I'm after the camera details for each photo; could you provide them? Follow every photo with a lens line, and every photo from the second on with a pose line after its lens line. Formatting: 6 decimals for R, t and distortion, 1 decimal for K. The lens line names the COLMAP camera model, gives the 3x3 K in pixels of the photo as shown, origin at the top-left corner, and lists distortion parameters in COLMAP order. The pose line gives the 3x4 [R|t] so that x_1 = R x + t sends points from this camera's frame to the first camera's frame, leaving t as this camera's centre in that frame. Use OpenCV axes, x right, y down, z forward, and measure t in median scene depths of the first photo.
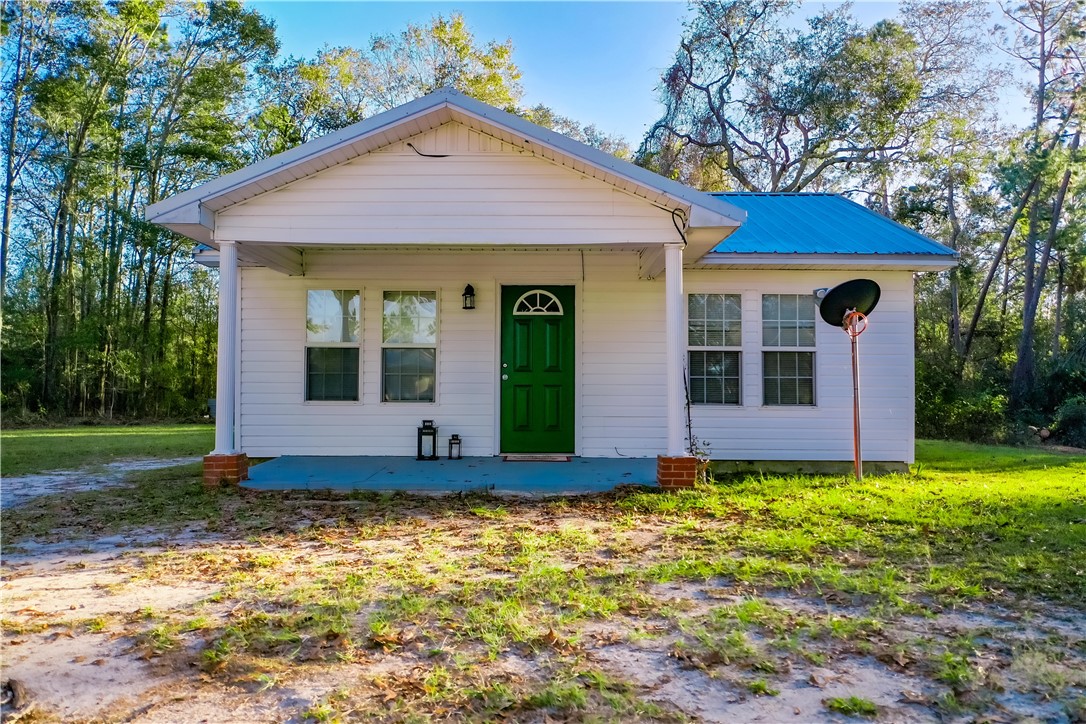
lens RADIAL K [[865.0, 0, 543.0], [0, 865.0, 362.0], [0, 0, 1]] dist [0.006668, 0.003342]
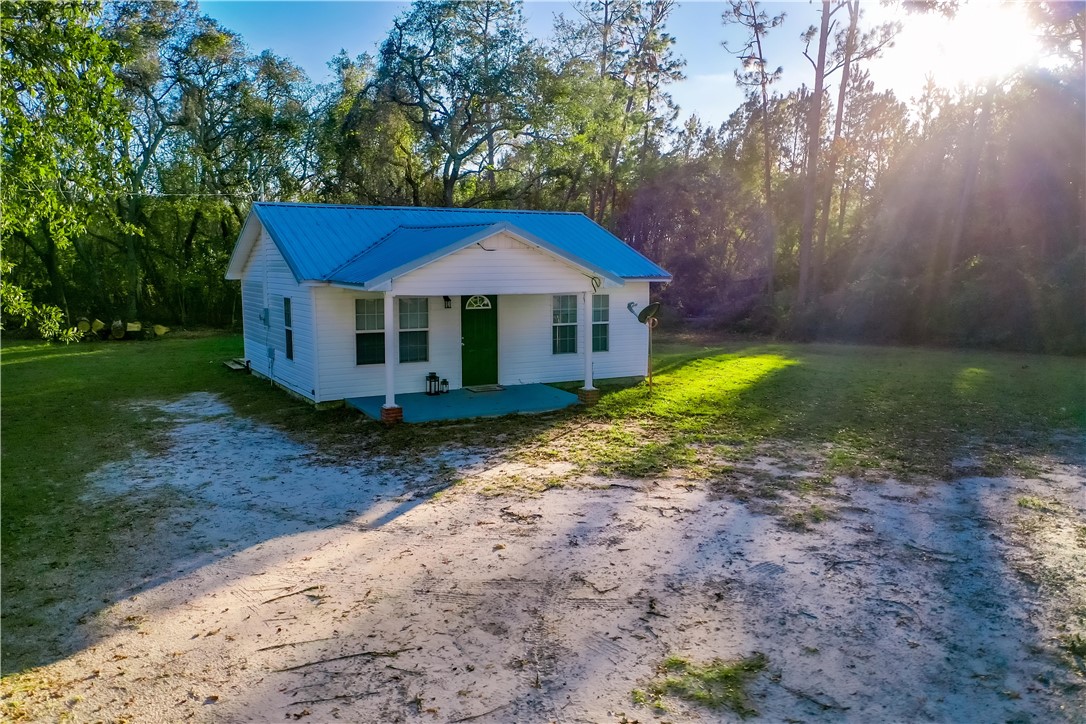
lens RADIAL K [[865.0, 0, 543.0], [0, 865.0, 362.0], [0, 0, 1]] dist [0.006668, 0.003342]
pose [[0.868612, -0.060183, 0.491825, -0.794320], [-0.019174, 0.987770, 0.154735, -0.230444], [-0.495122, -0.143835, 0.856835, -0.627014]]
